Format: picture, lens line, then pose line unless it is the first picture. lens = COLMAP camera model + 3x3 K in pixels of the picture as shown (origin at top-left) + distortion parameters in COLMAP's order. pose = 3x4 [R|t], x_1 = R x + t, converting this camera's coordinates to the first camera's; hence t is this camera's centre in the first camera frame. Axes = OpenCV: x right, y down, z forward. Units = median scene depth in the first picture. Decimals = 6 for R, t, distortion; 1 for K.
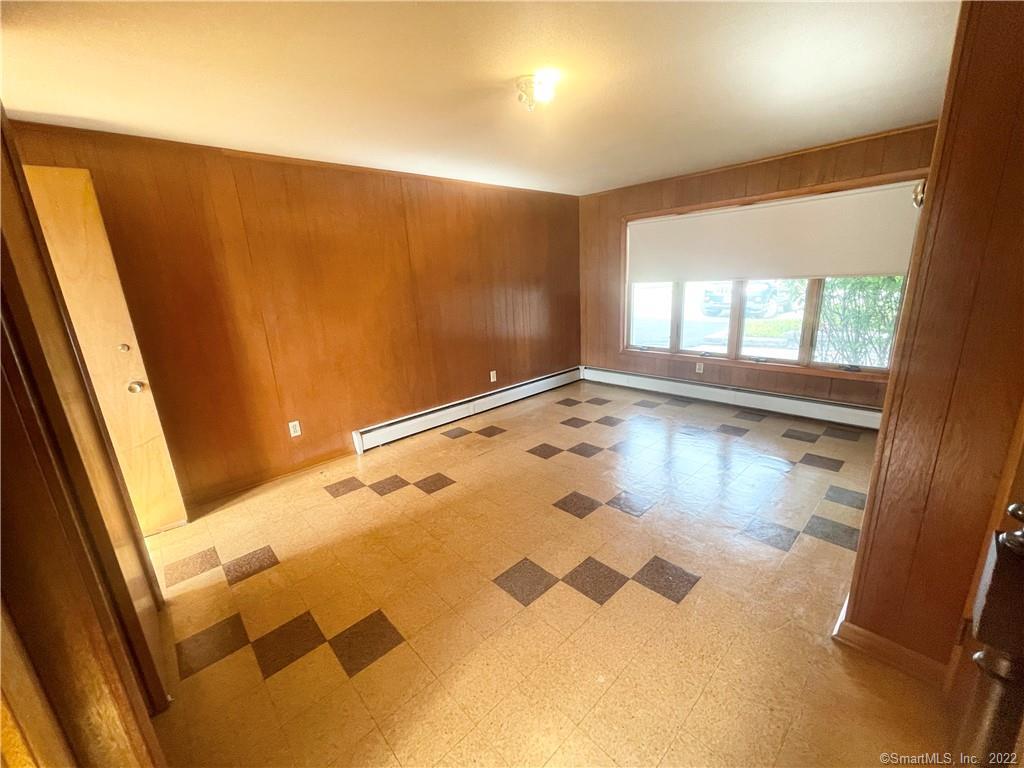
lens RADIAL K [[410.3, 0, 511.1], [0, 410.3, 382.5], [0, 0, 1]] dist [0.004199, 0.000750]
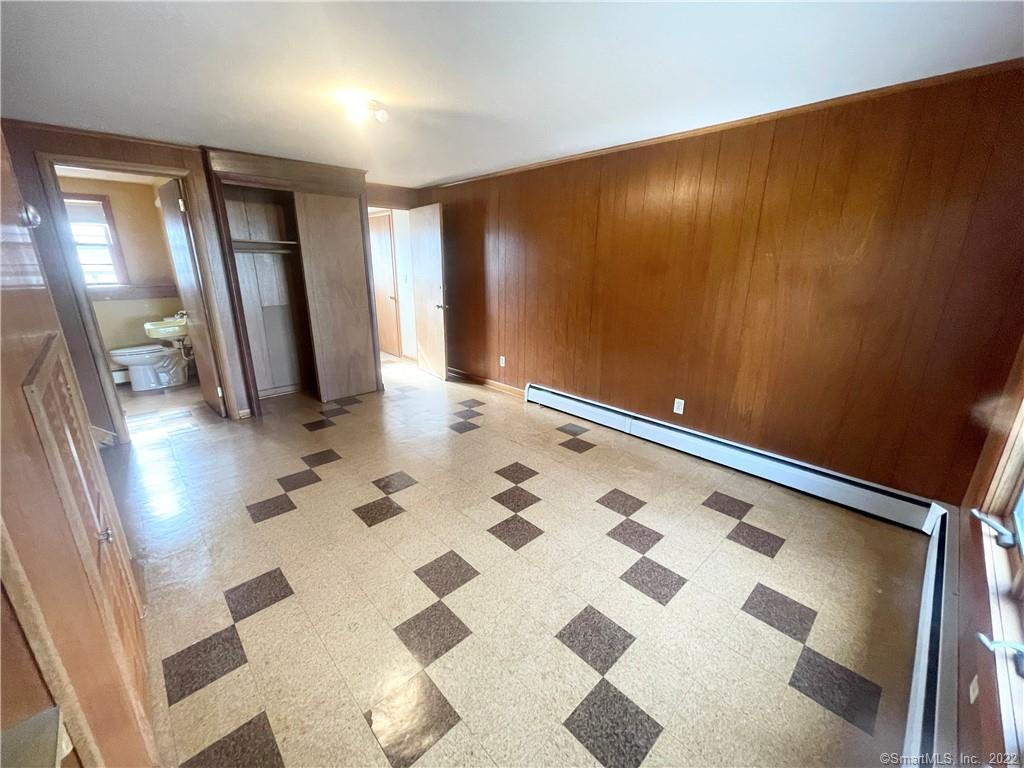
lens RADIAL K [[410.3, 0, 505.0], [0, 410.3, 386.7], [0, 0, 1]] dist [0.004199, 0.000750]
pose [[-0.003766, 0.341382, -0.939917, 0.696525], [-0.258056, 0.907756, 0.330735, -0.230501], [0.966123, 0.243797, 0.084677, 0.722564]]
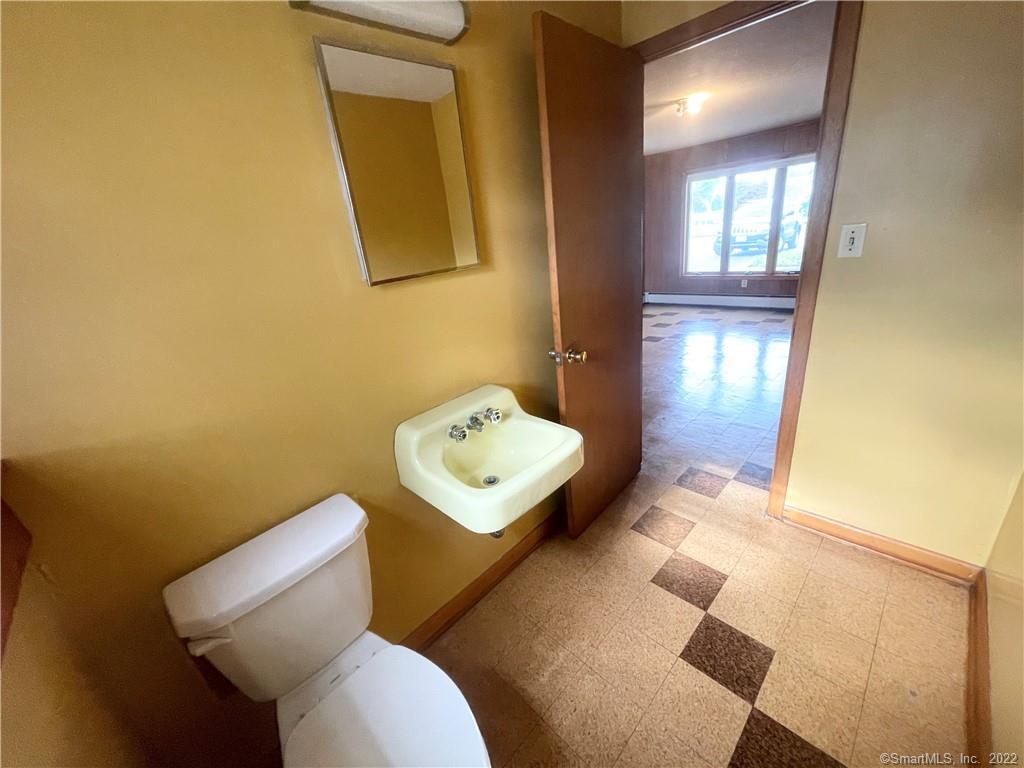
lens RADIAL K [[410.3, 0, 509.3], [0, 410.3, 384.2], [0, 0, 1]] dist [0.004199, 0.000750]
pose [[0.998204, -0.059897, 0.000561, -0.368272], [0.059532, 0.993069, 0.101337, 0.120217], [-0.006627, -0.101122, 0.994852, -0.420910]]
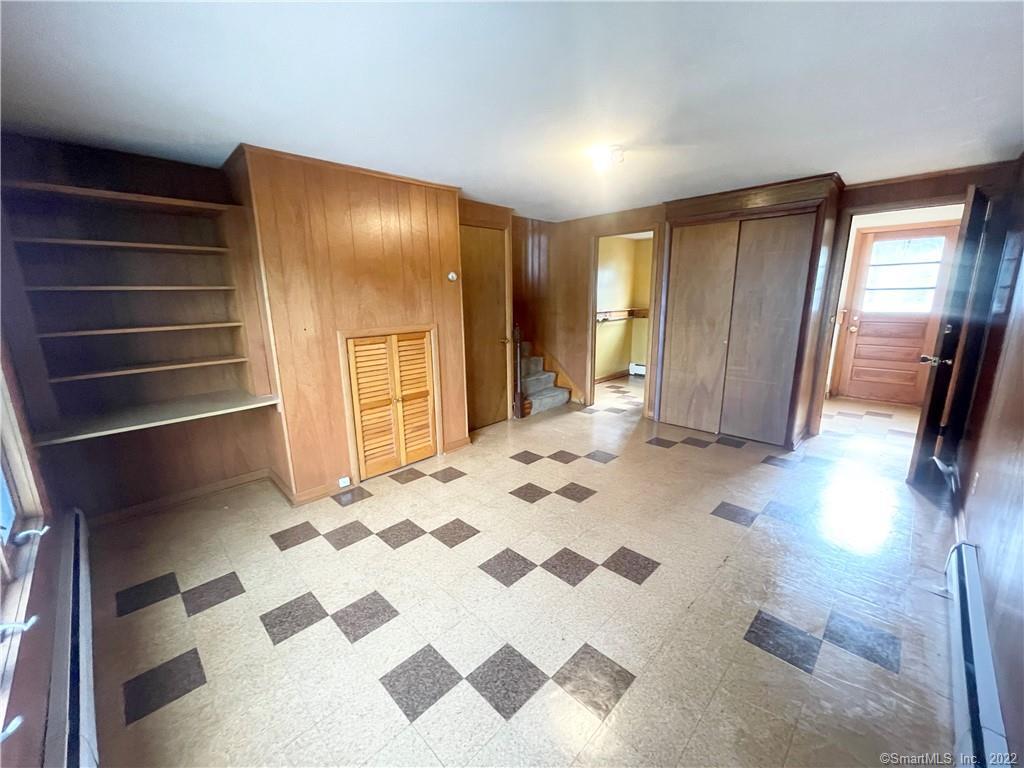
lens RADIAL K [[410.3, 0, 508.7], [0, 410.3, 380.8], [0, 0, 1]] dist [0.004199, 0.000750]
pose [[-0.997182, 0.071500, -0.022696, 0.228246], [0.053494, 0.889878, 0.453052, -0.333237], [0.052590, 0.450561, -0.891195, 1.207921]]
